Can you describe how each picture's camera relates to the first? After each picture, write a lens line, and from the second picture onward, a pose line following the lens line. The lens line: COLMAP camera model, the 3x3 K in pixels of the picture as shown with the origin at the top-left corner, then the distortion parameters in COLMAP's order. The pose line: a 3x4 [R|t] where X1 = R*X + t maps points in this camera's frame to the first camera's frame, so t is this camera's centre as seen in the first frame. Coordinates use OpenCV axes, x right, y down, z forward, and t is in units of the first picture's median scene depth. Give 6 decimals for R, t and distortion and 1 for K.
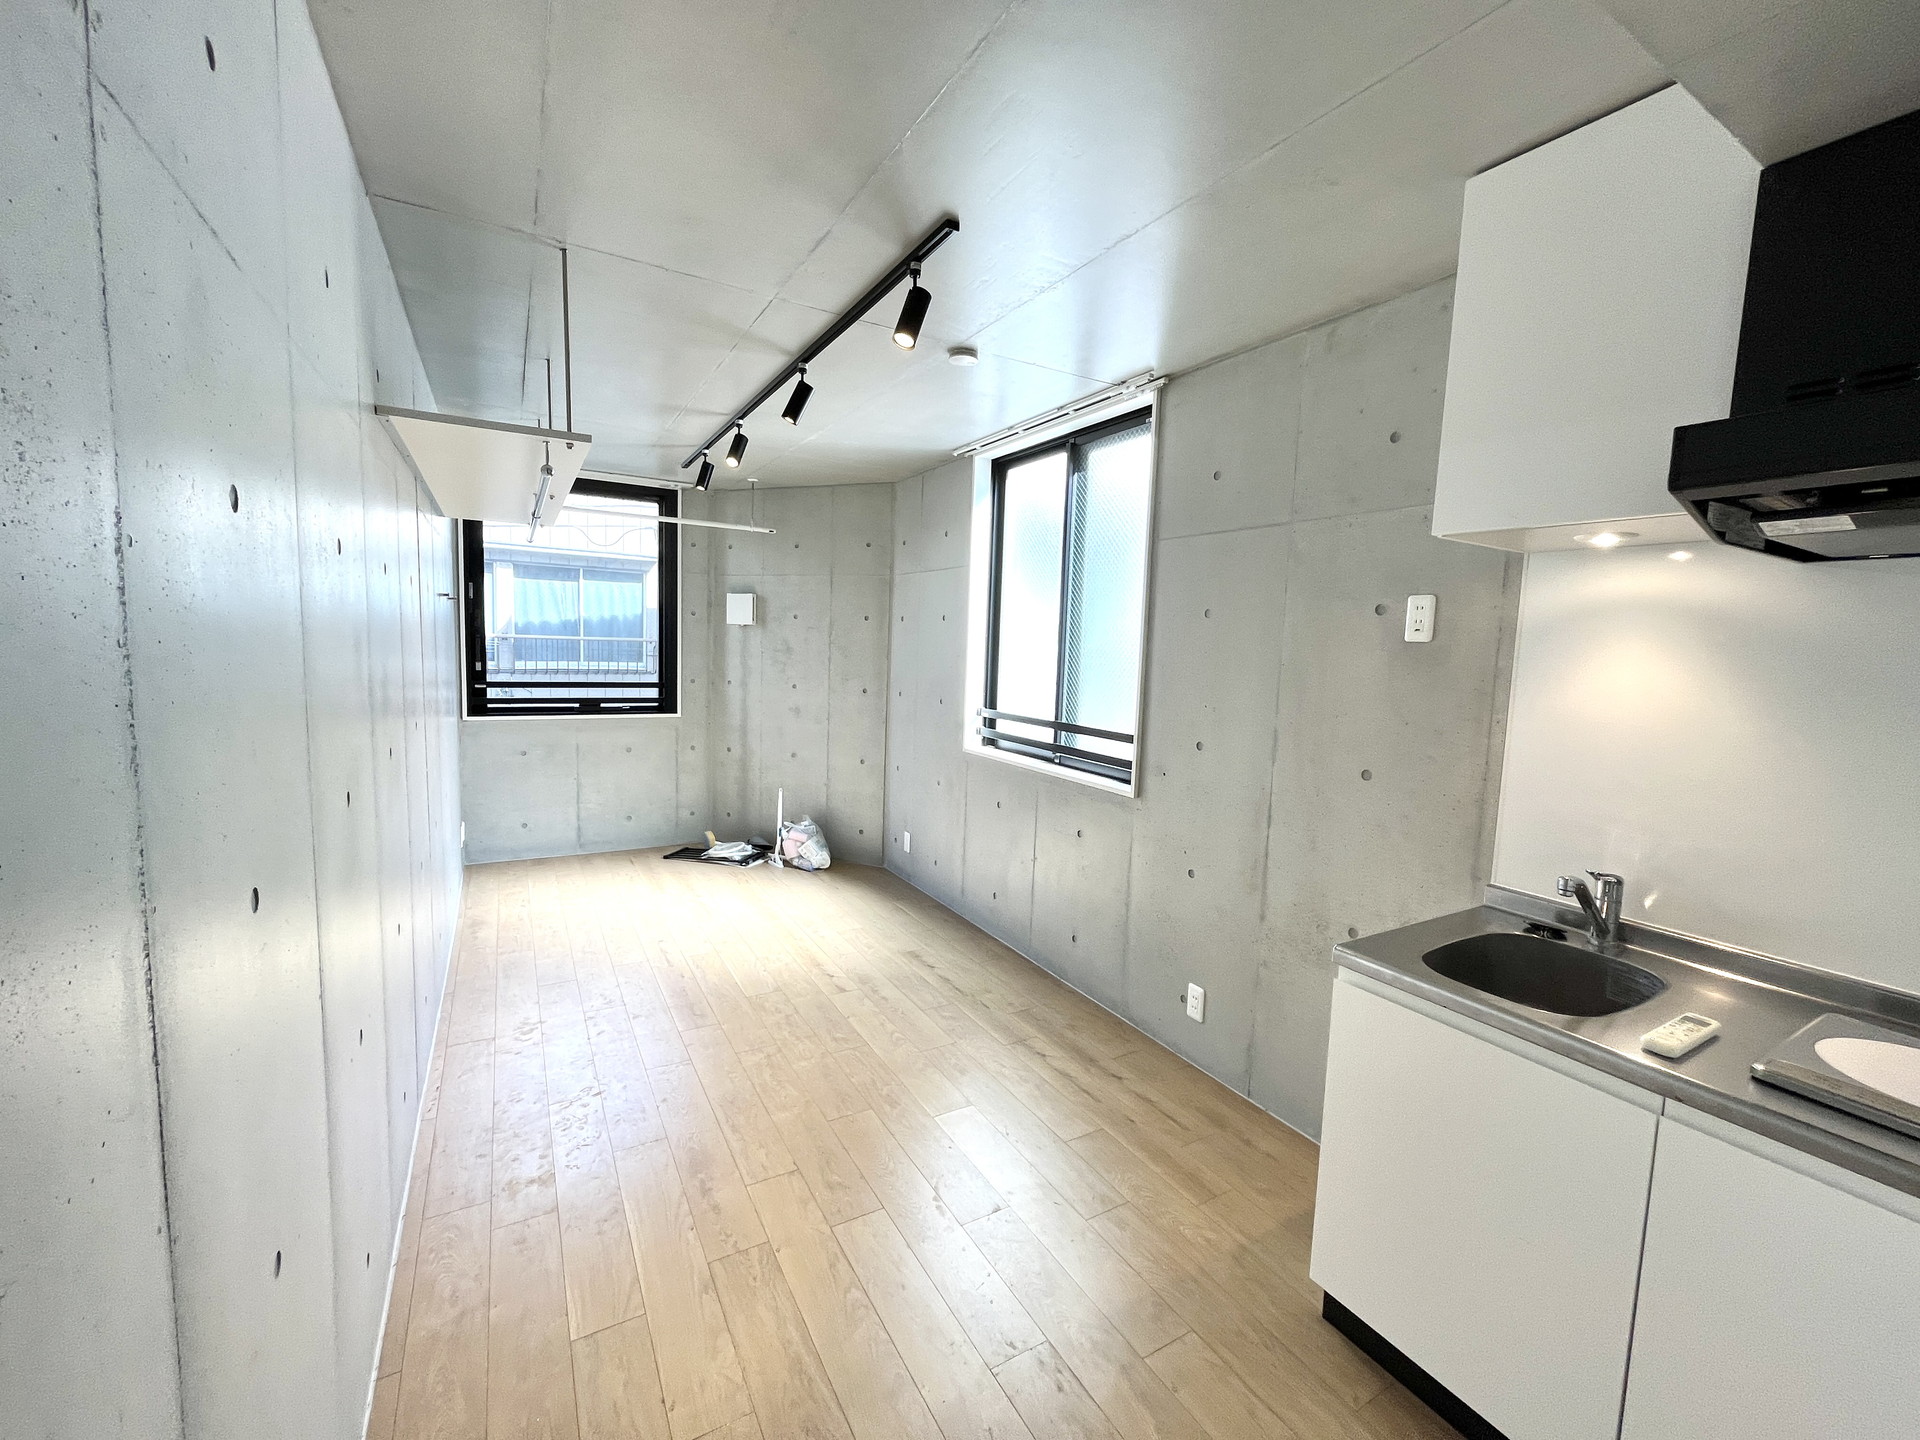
lens RADIAL K [[779.9, 0, 956.4], [0, 779.9, 713.9], [0, 0, 1]] dist [-0.002184, -0.000559]
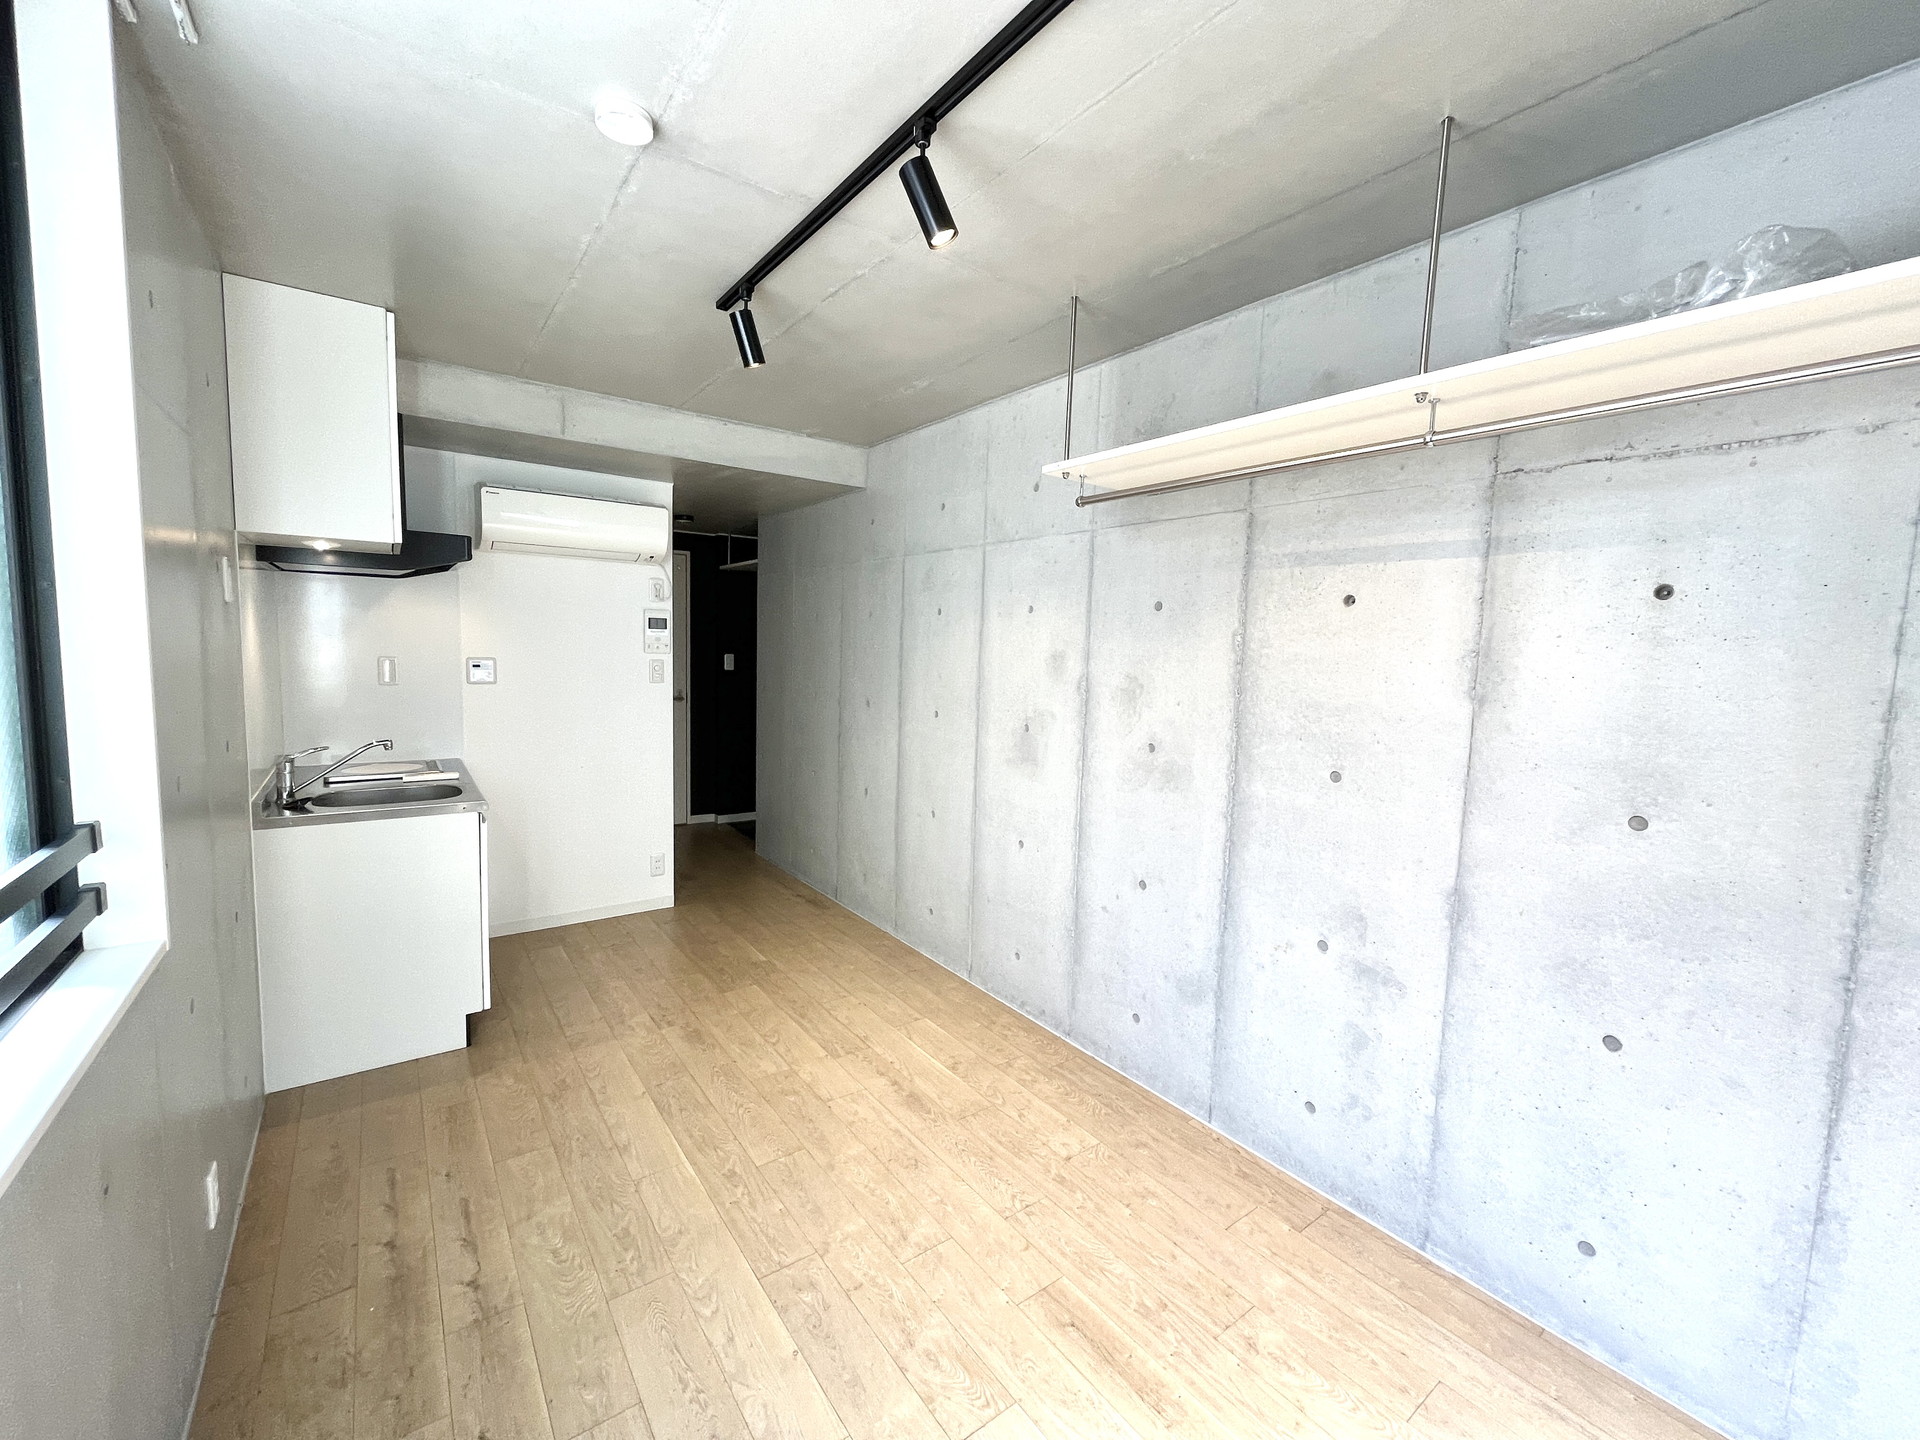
lens RADIAL K [[779.9, 0, 956.8], [0, 779.9, 716.2], [0, 0, 1]] dist [-0.002184, -0.000559]
pose [[-0.991209, -0.052967, -0.121239, -0.137271], [-0.074388, 0.980918, 0.179626, -0.116784], [0.109411, 0.187065, -0.976236, 1.237143]]
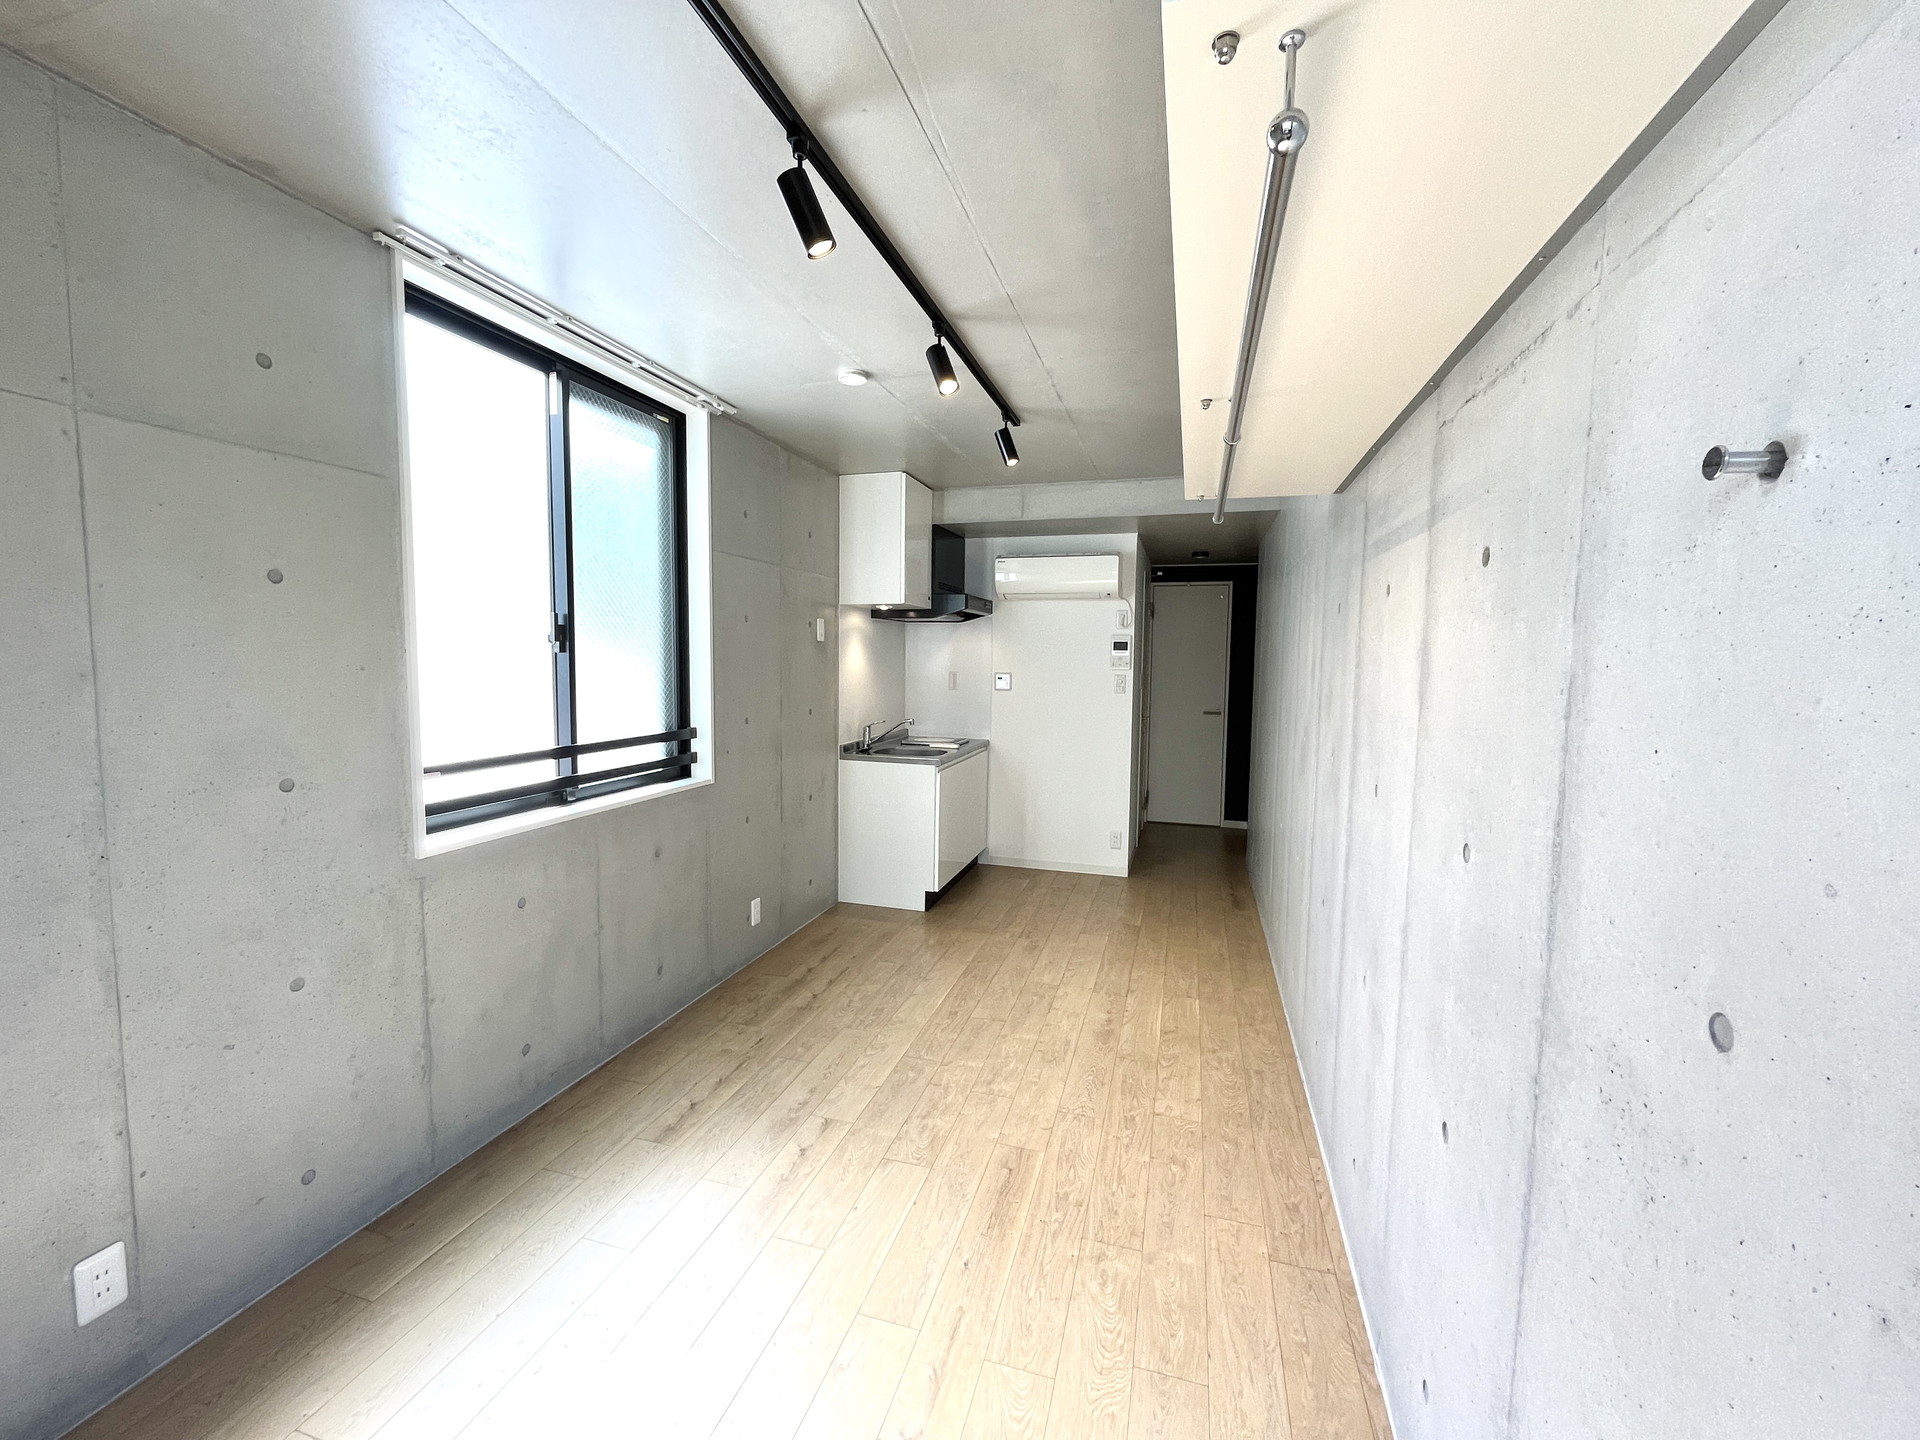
lens RADIAL K [[779.9, 0, 957.2], [0, 779.9, 715.6], [0, 0, 1]] dist [-0.002184, -0.000559]
pose [[-0.686858, -0.097550, 0.720215, -0.666554], [0.032309, 0.985874, 0.164345, -0.130669], [-0.726073, 0.136151, -0.674004, 1.248777]]
